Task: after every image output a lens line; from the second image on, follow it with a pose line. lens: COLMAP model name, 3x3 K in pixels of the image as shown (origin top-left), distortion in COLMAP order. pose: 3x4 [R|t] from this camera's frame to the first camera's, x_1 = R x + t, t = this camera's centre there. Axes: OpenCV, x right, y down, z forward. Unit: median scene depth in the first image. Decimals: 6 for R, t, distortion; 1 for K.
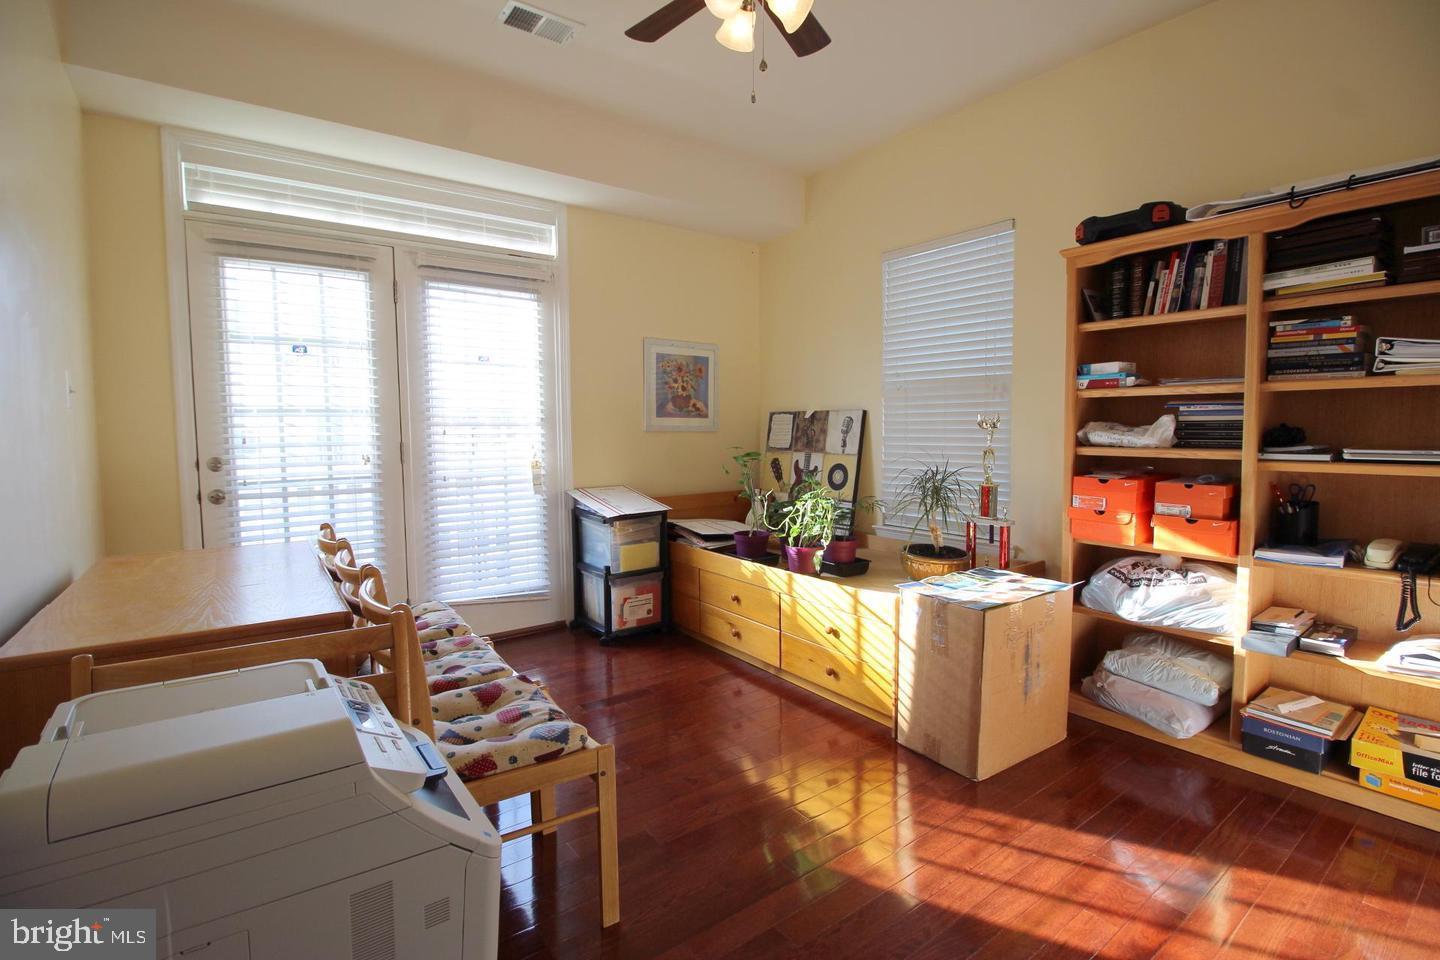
lens RADIAL K [[665.7, 0, 719.9], [0, 665.7, 478.2], [0, 0, 1]] dist [-0.020440, -0.003165]
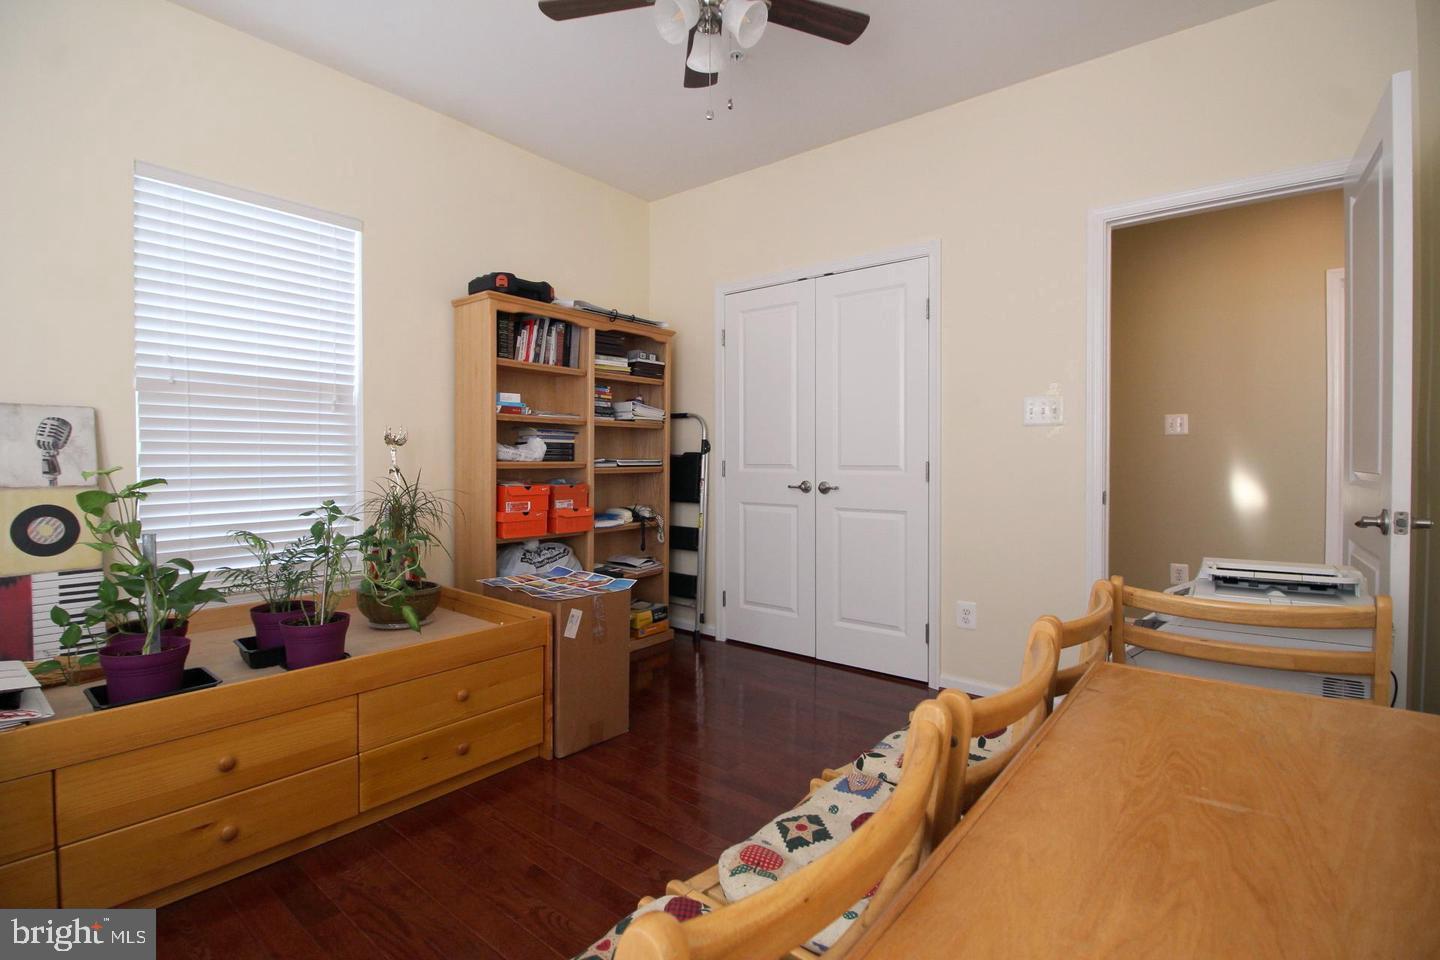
lens RADIAL K [[665.7, 0, 718.5], [0, 665.7, 473.5], [0, 0, 1]] dist [-0.020440, -0.003165]
pose [[-0.257817, -0.001373, 0.966193, -0.753149], [0.083390, 0.996236, 0.023668, -0.023861], [-0.962588, 0.086673, -0.256732, 1.010909]]
